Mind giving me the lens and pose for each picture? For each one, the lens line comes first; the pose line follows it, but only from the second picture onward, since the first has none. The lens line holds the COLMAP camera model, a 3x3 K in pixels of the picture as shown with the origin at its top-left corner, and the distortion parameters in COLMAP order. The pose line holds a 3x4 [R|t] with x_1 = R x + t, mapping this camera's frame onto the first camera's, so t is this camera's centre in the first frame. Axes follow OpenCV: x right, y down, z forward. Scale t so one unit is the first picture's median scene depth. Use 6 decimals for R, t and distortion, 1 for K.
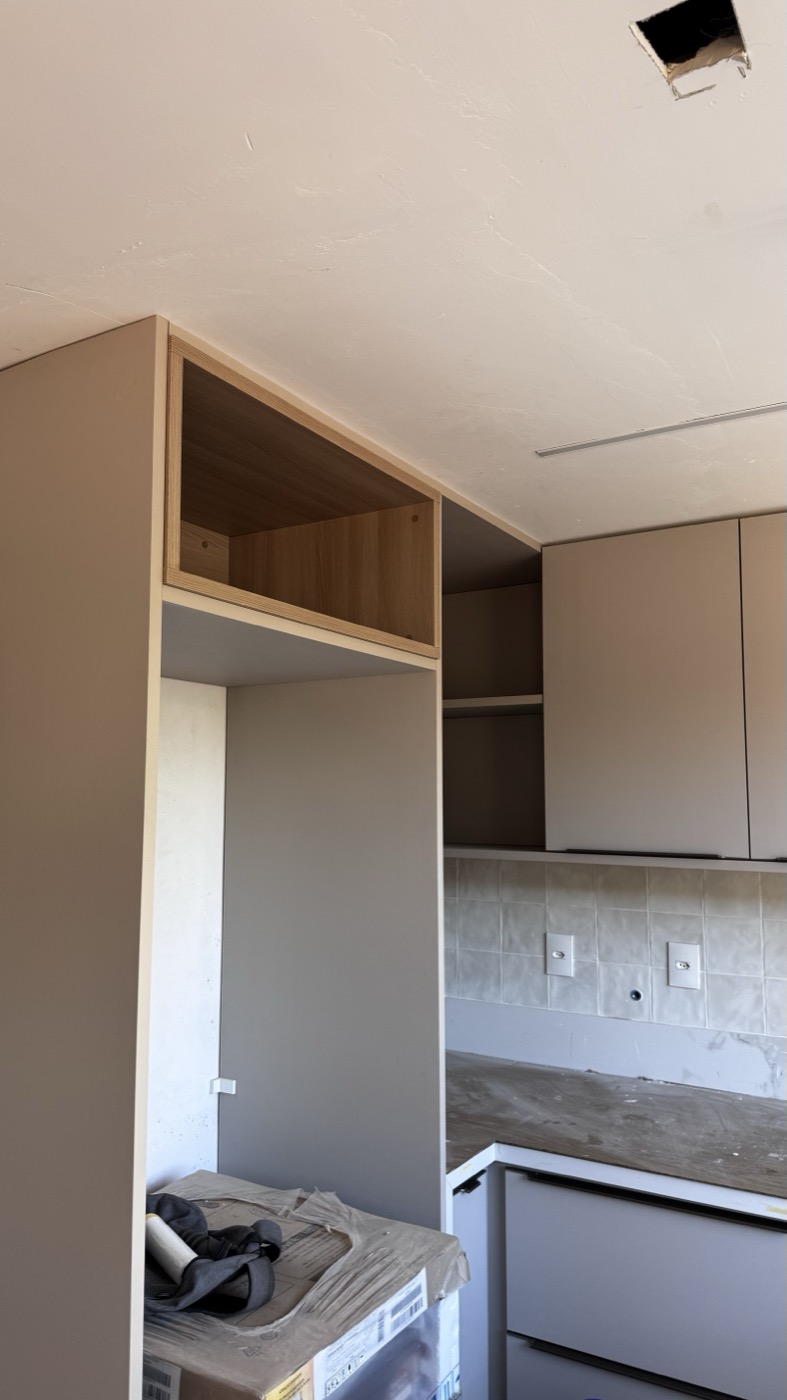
lens RADIAL K [[917.9, 0, 393.0], [0, 917.9, 702.6], [0, 0, 1]] dist [0.068694, -0.019571]
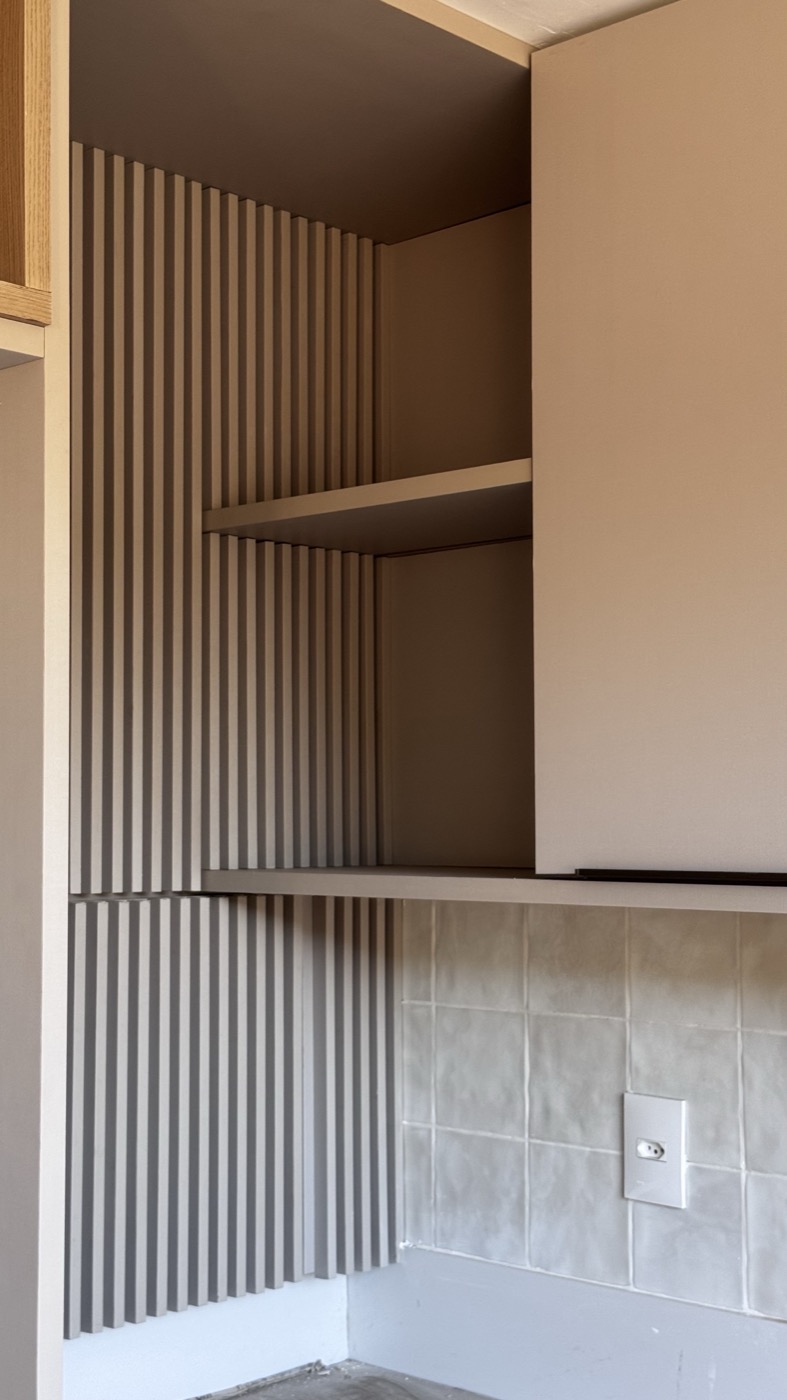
lens RADIAL K [[1846.7, 0, 396.5], [0, 1846.7, 695.9], [0, 0, 1]] dist [0.106030, 0.000000]
pose [[0.983563, -0.023573, -0.179019, 0.217452], [0.031427, 0.998658, 0.041165, 0.049033], [0.177808, -0.046115, 0.982984, 0.228807]]
